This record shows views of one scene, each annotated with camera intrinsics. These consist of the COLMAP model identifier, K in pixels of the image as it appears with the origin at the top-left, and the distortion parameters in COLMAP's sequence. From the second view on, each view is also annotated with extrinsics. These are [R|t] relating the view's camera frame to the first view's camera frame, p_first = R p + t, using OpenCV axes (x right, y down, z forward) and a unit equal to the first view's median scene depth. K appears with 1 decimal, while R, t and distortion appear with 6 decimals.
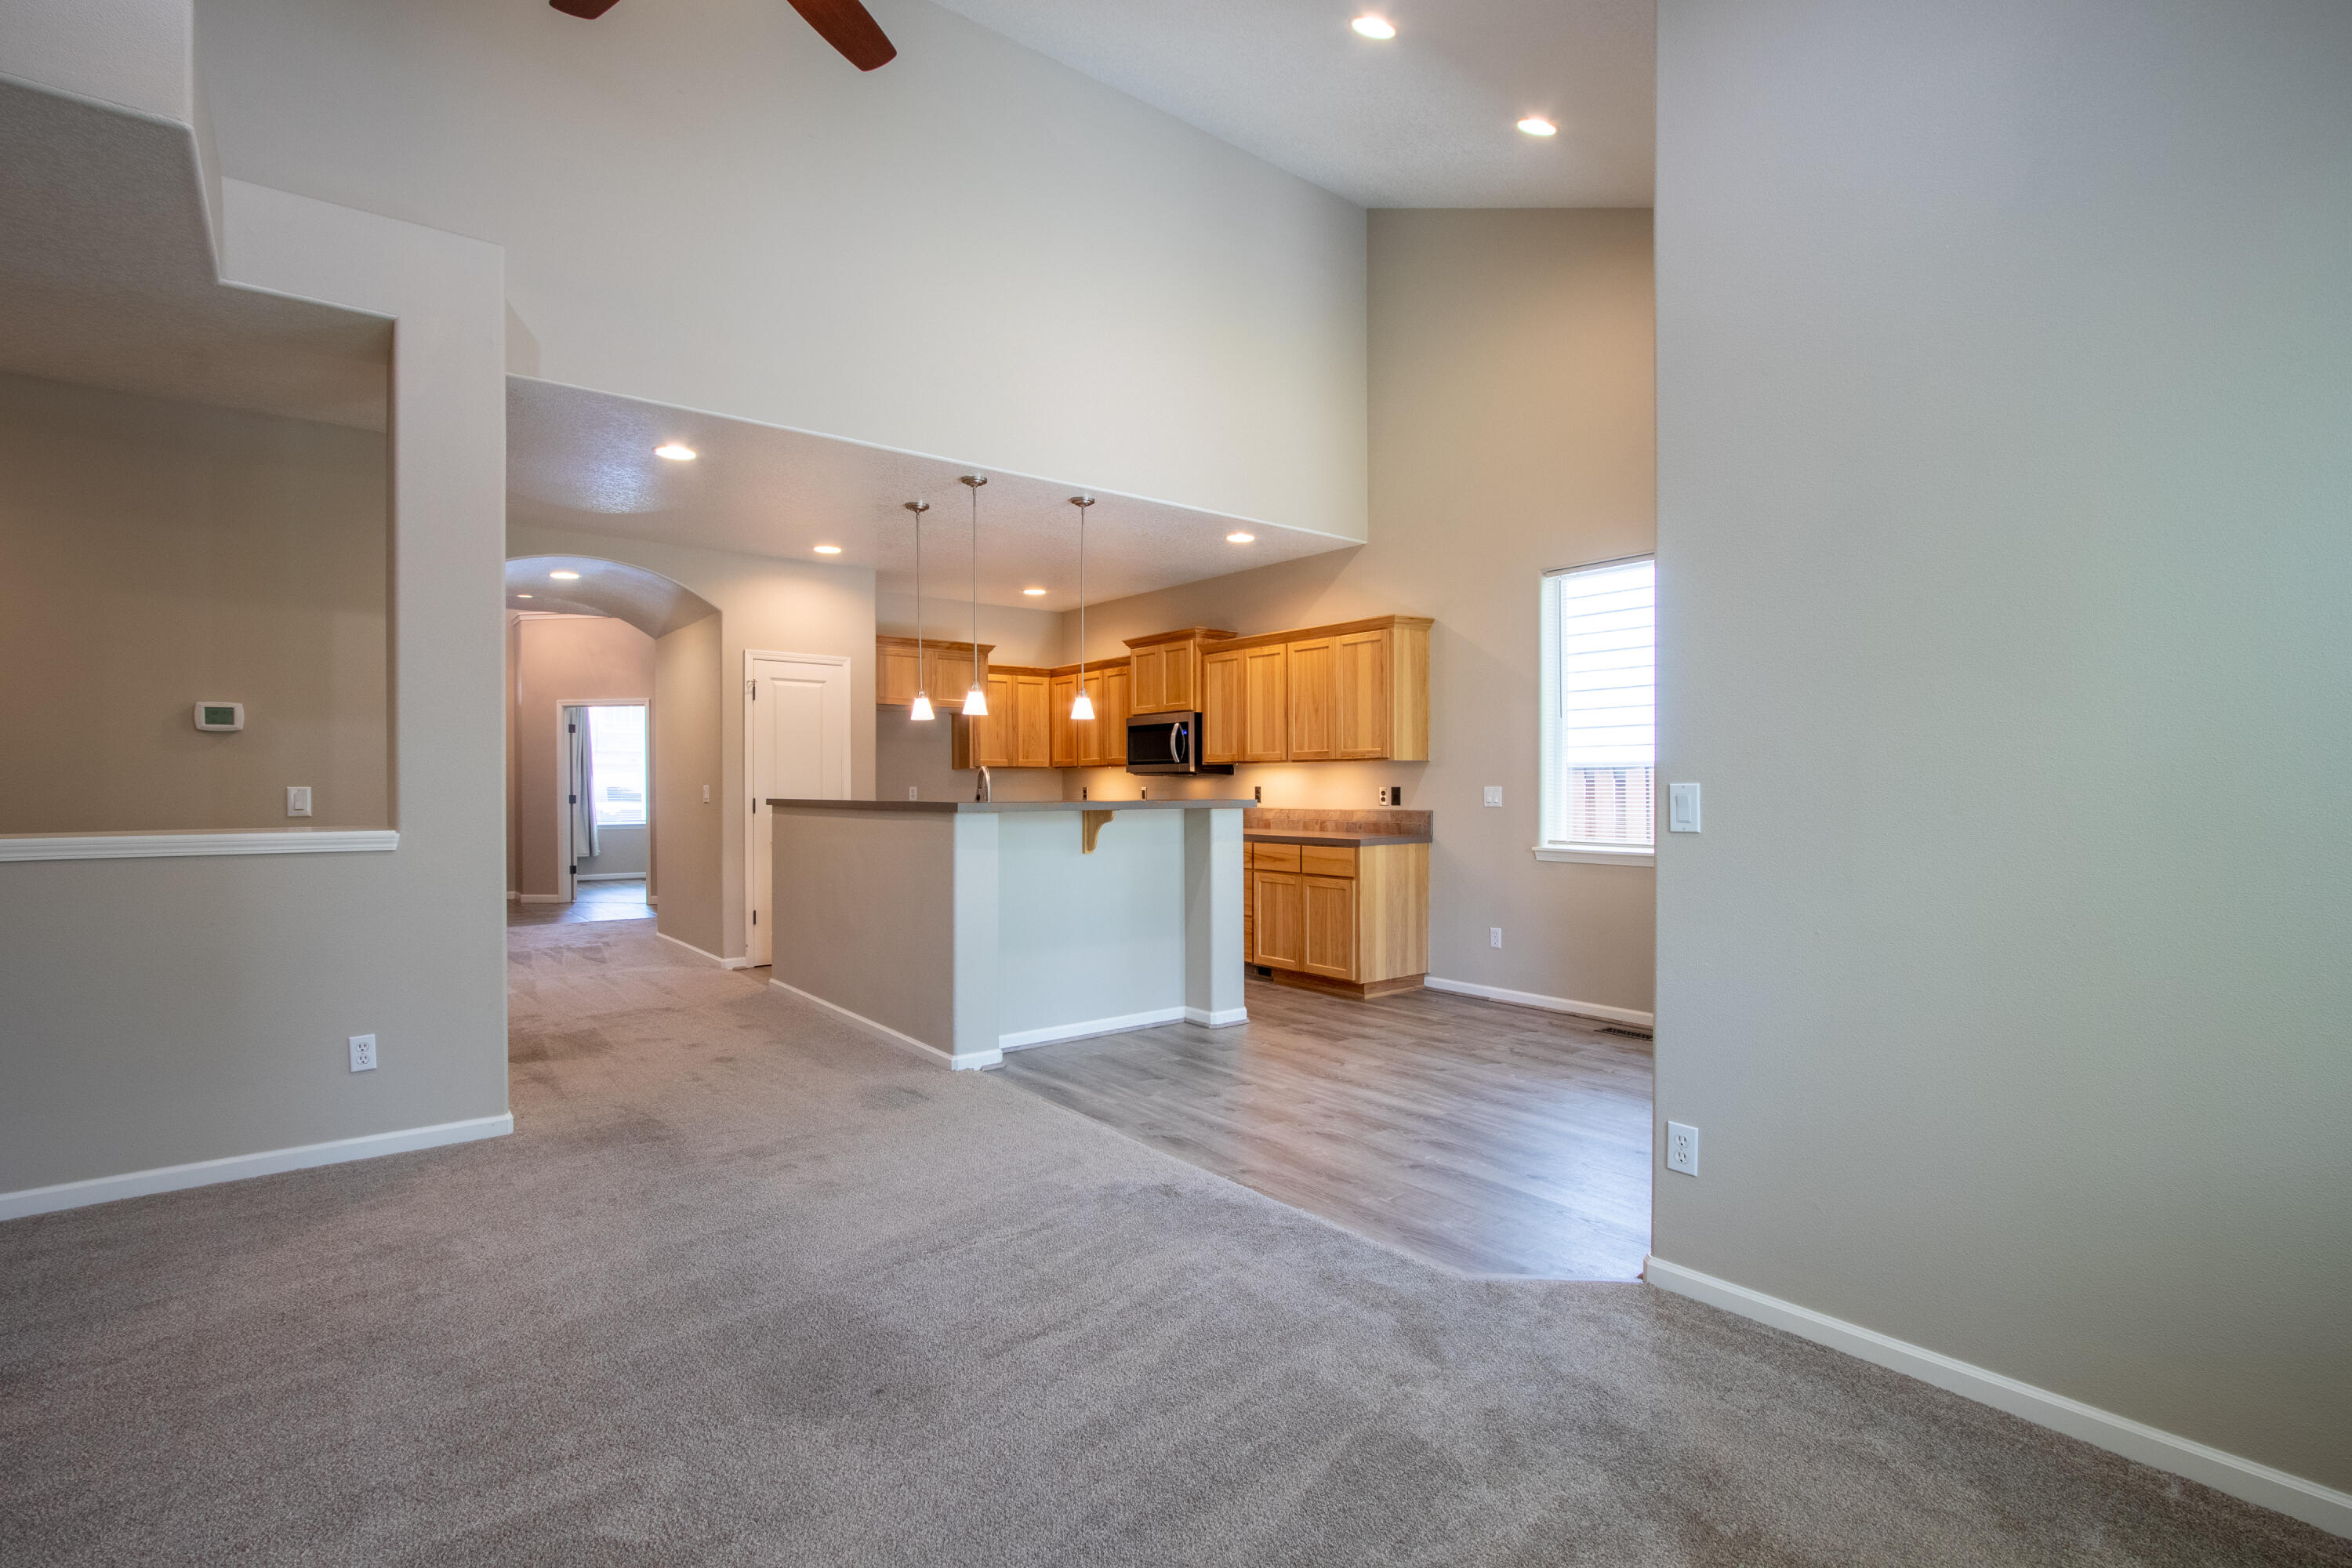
lens RADIAL K [[1089.8, 0, 1156.9], [0, 1089.8, 793.4], [0, 0, 1]] dist [-0.020688, 0.004451]
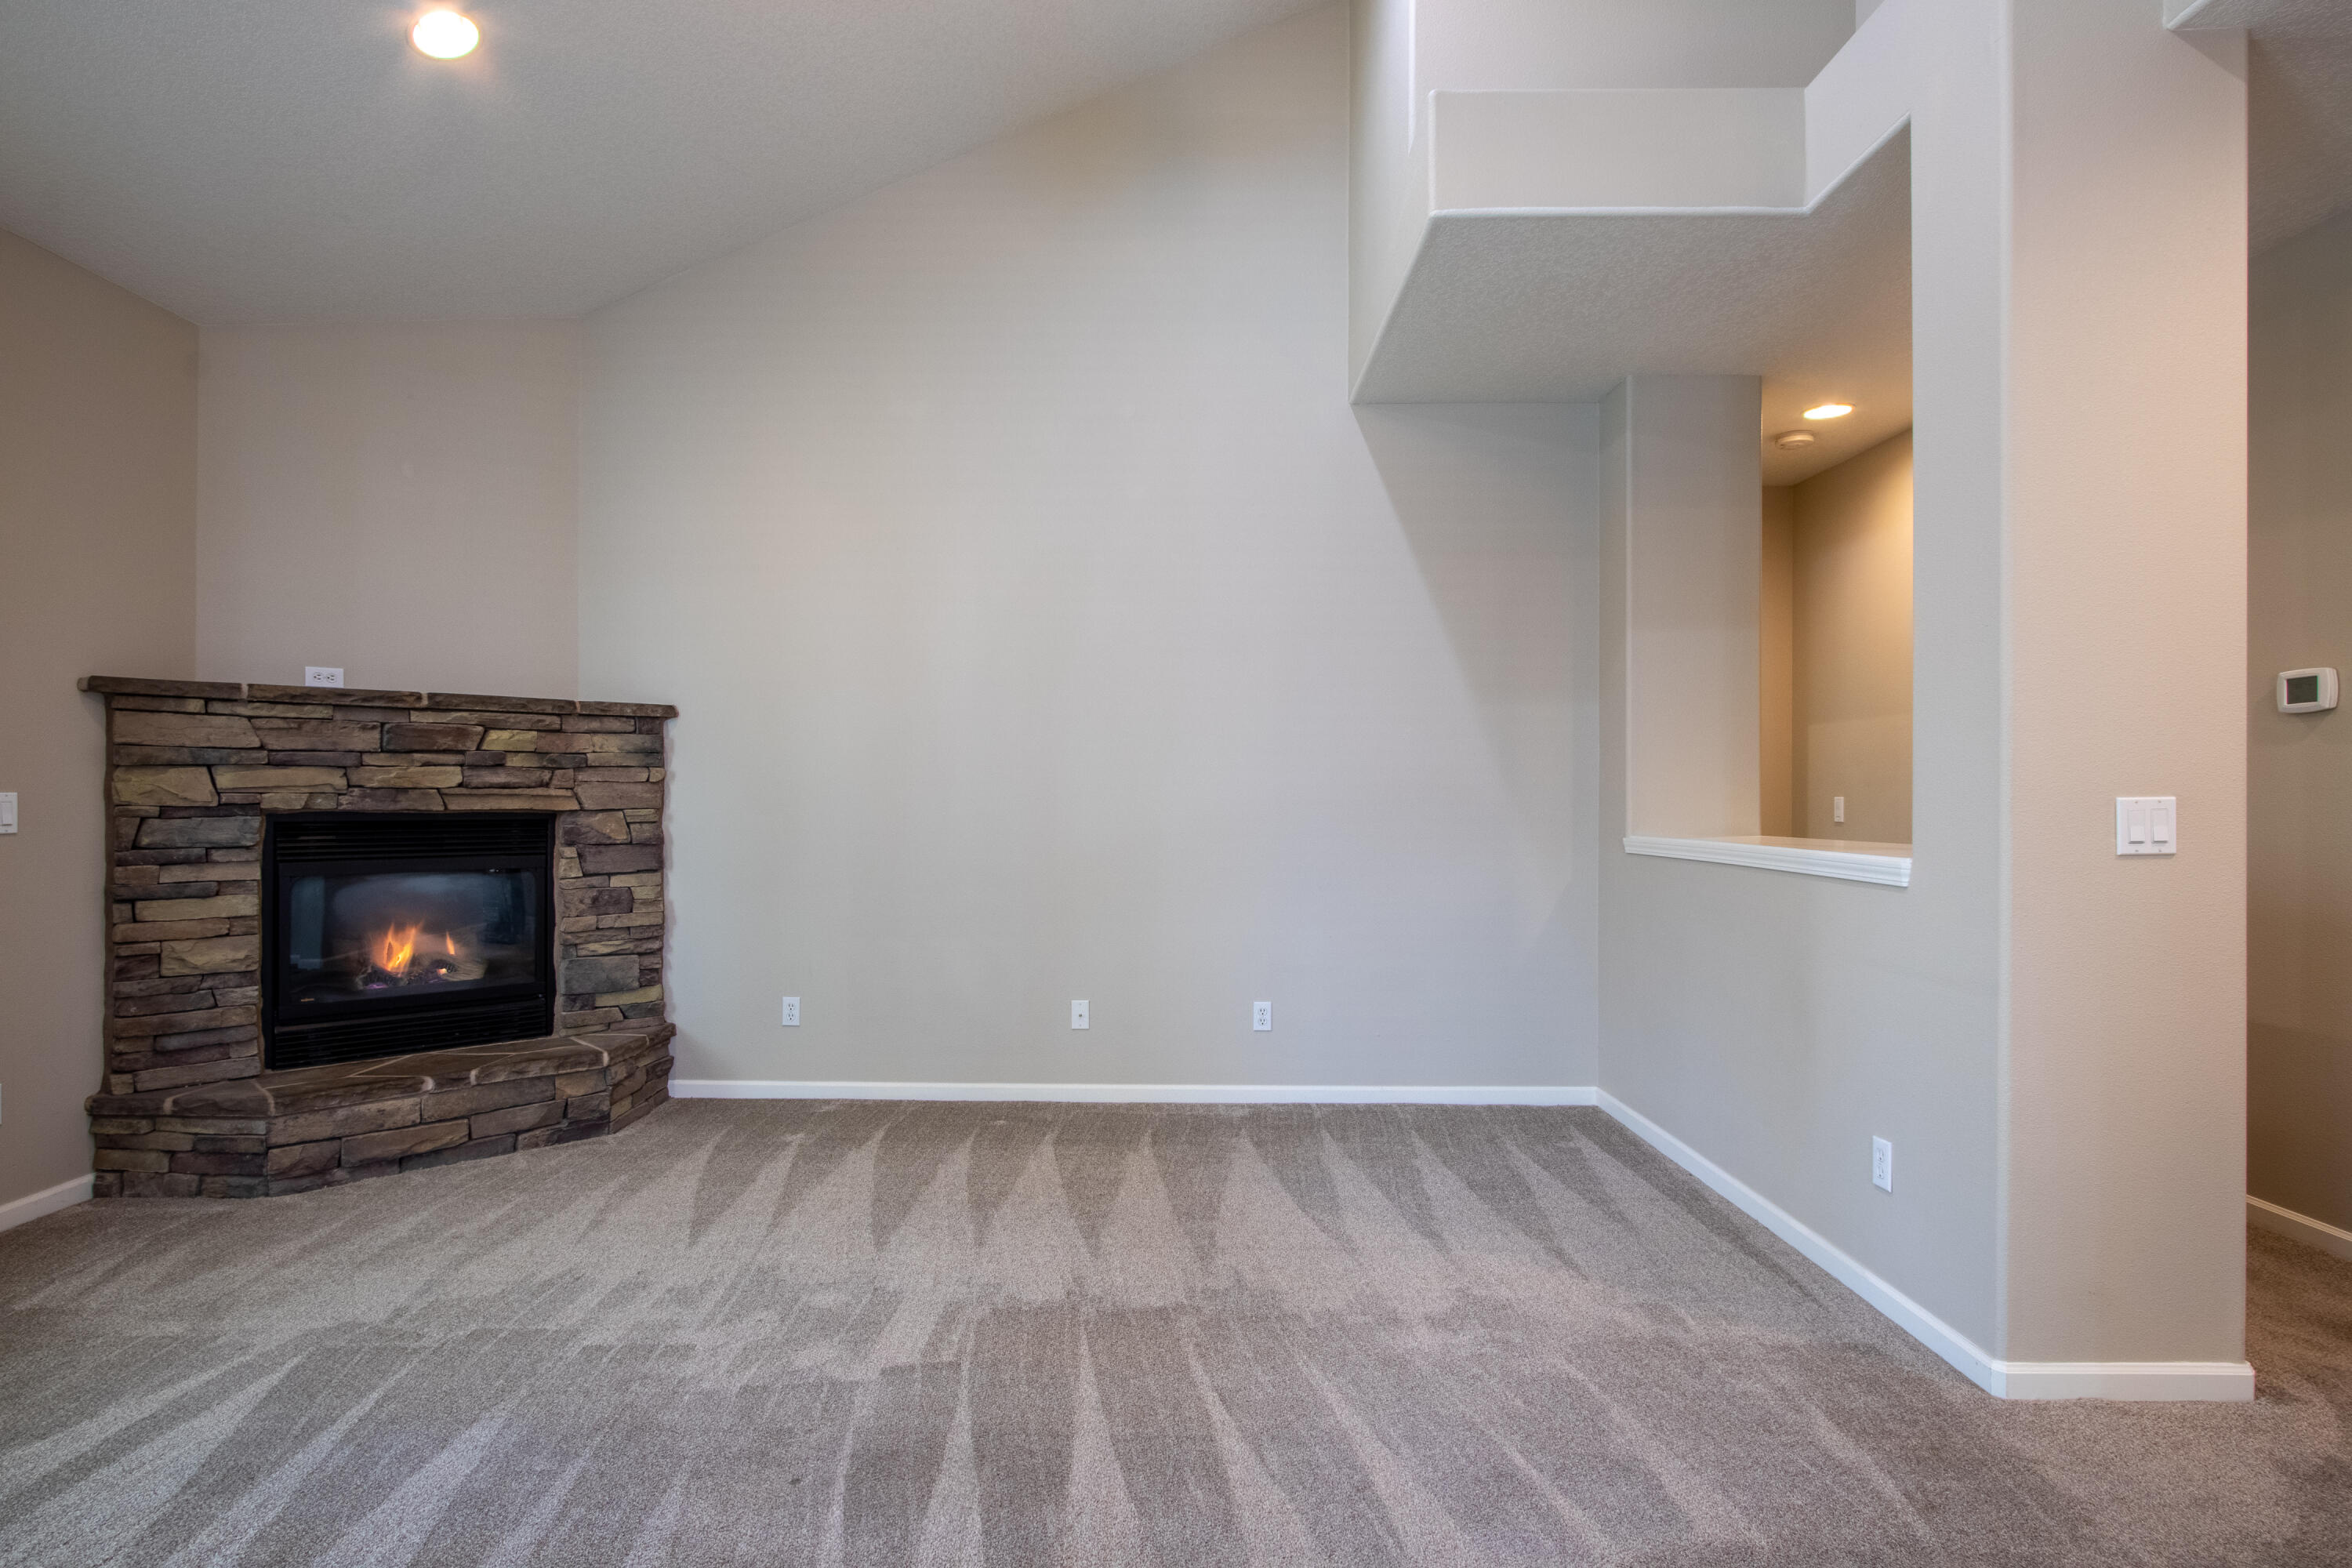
lens RADIAL K [[1196.3, 0, 1154.3], [0, 1196.3, 796.0], [0, 0, 1]] dist [-0.023041, 0.006618]
pose [[-0.629342, 0.000132, -0.777129, 0.100866], [-0.007057, 0.999958, 0.005885, -0.003468], [0.777097, 0.009188, -0.629314, 0.606743]]
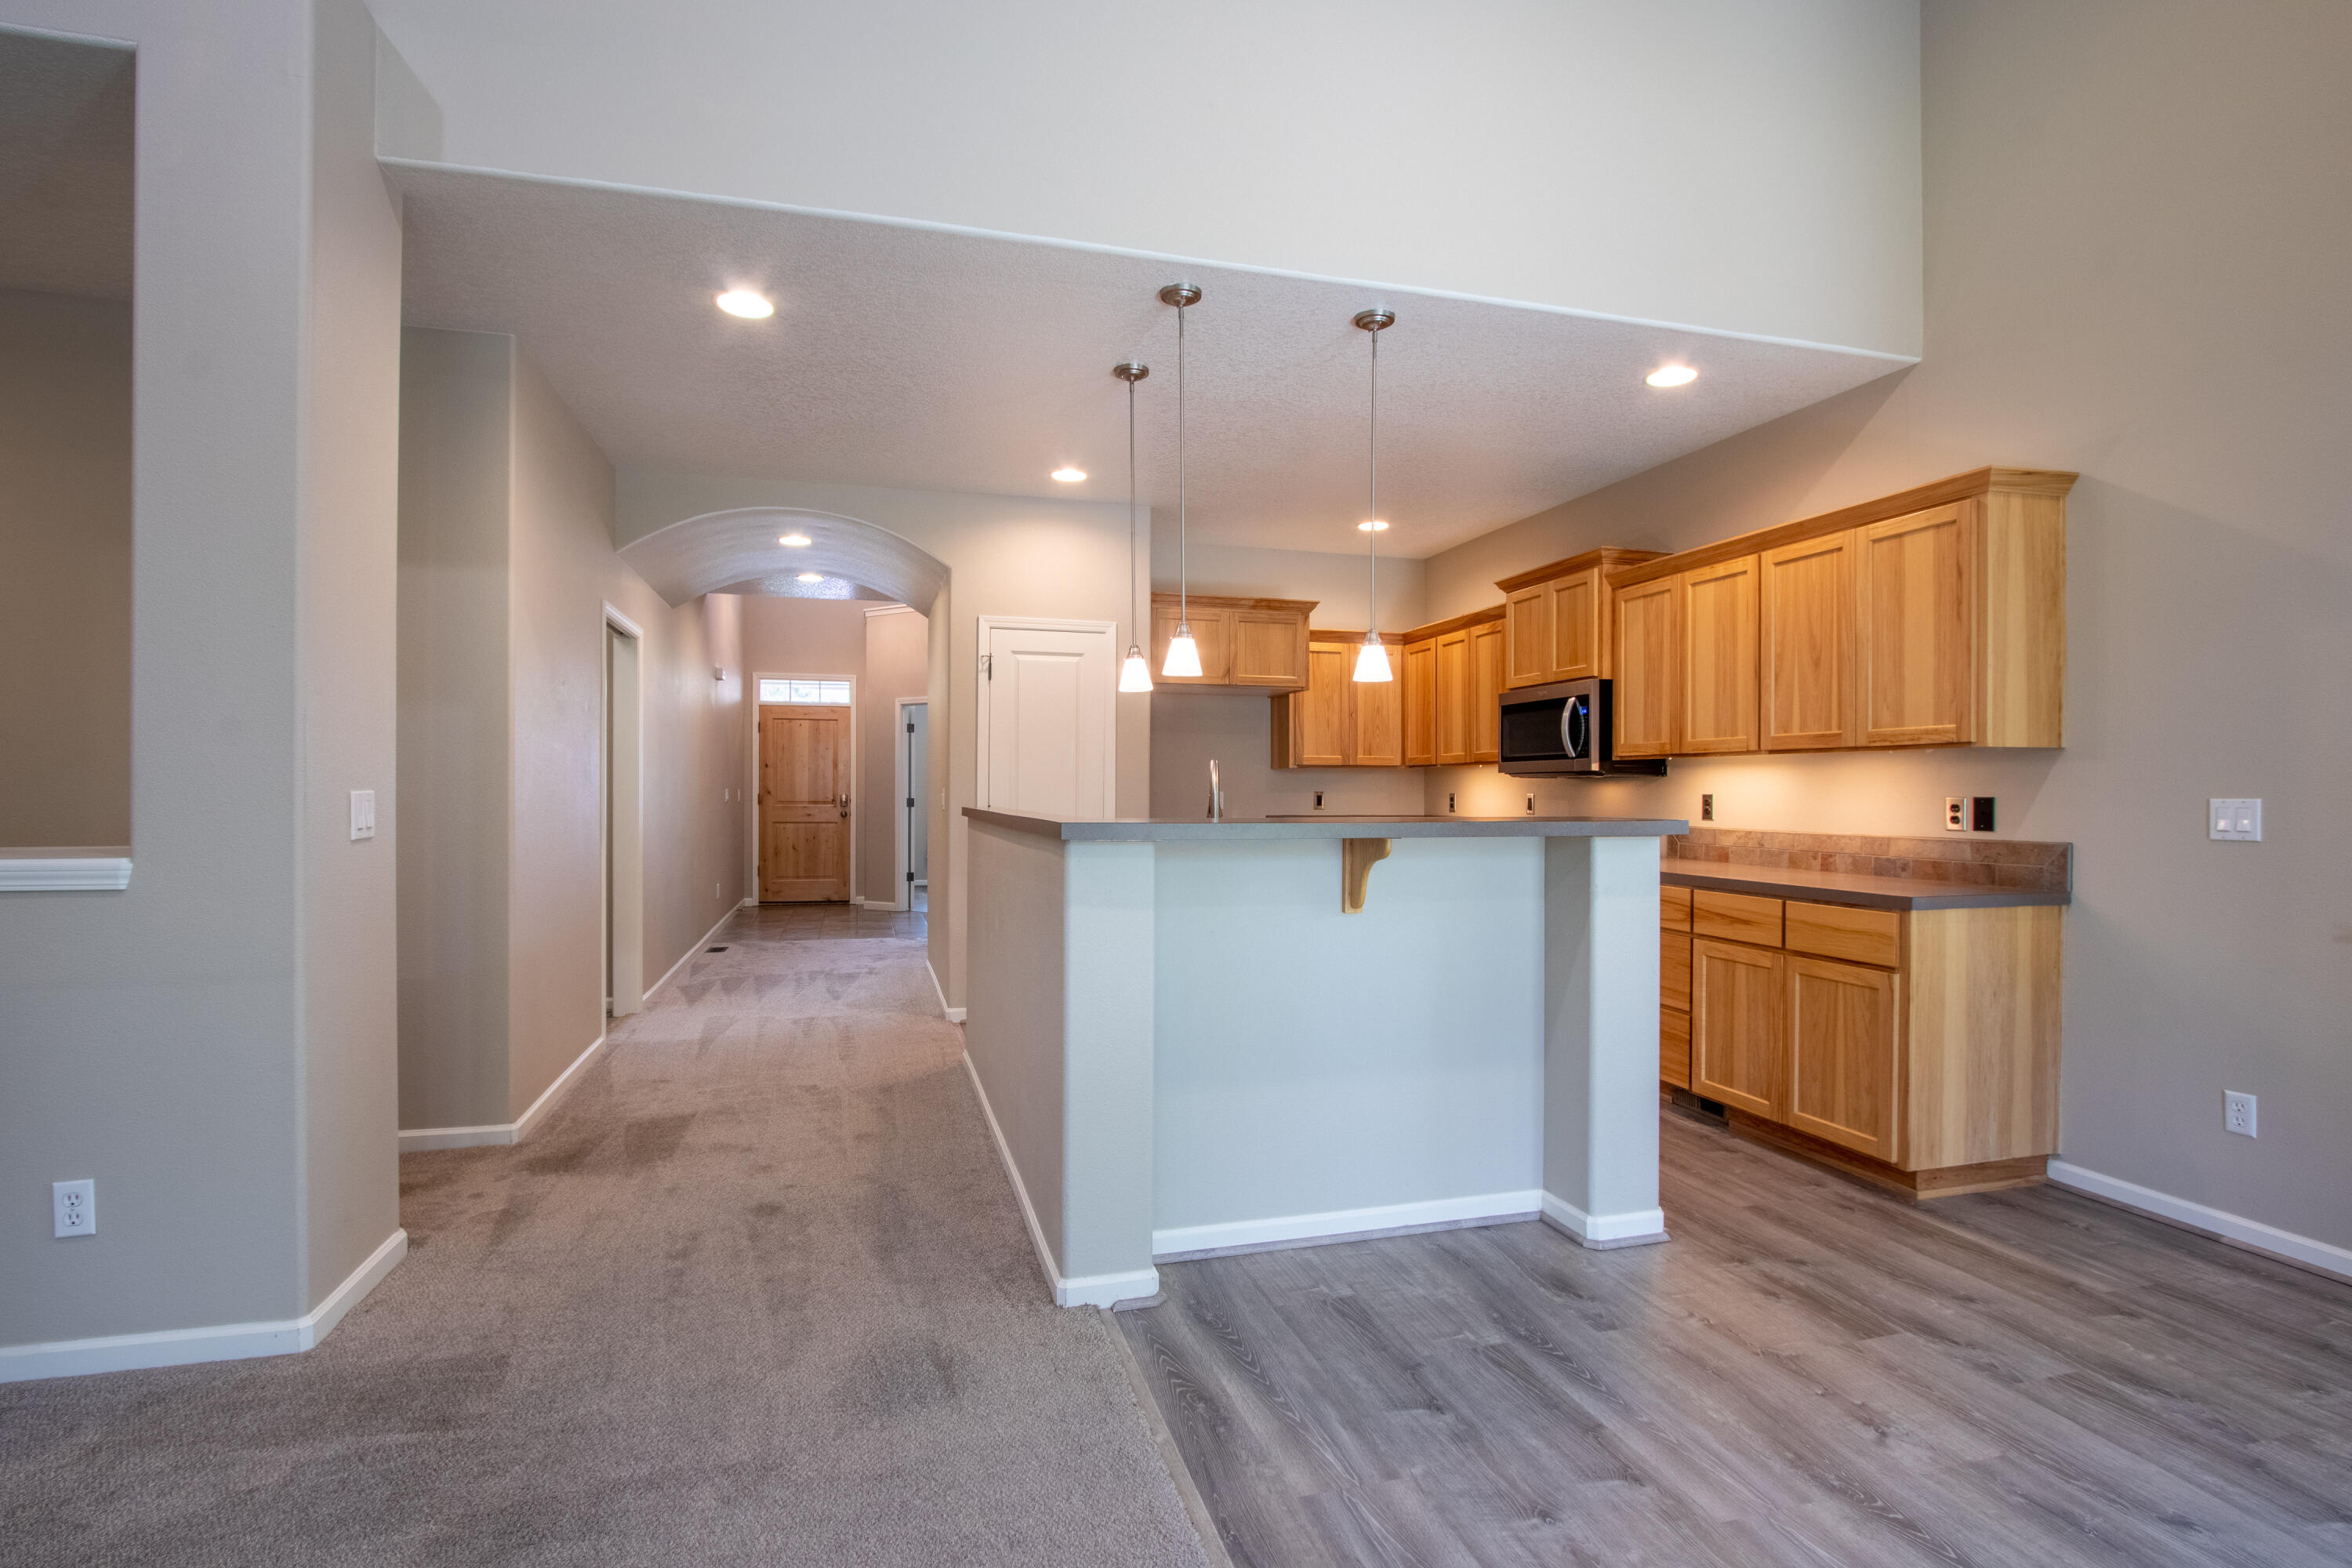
lens RADIAL K [[1089.8, 0, 1156.7], [0, 1089.8, 796.5], [0, 0, 1]] dist [-0.020688, 0.004451]
pose [[0.922075, 0.007268, -0.386942, 0.049804], [-0.007668, 0.999970, 0.000510, -0.003549], [0.386934, 0.002497, 0.922104, 0.361186]]
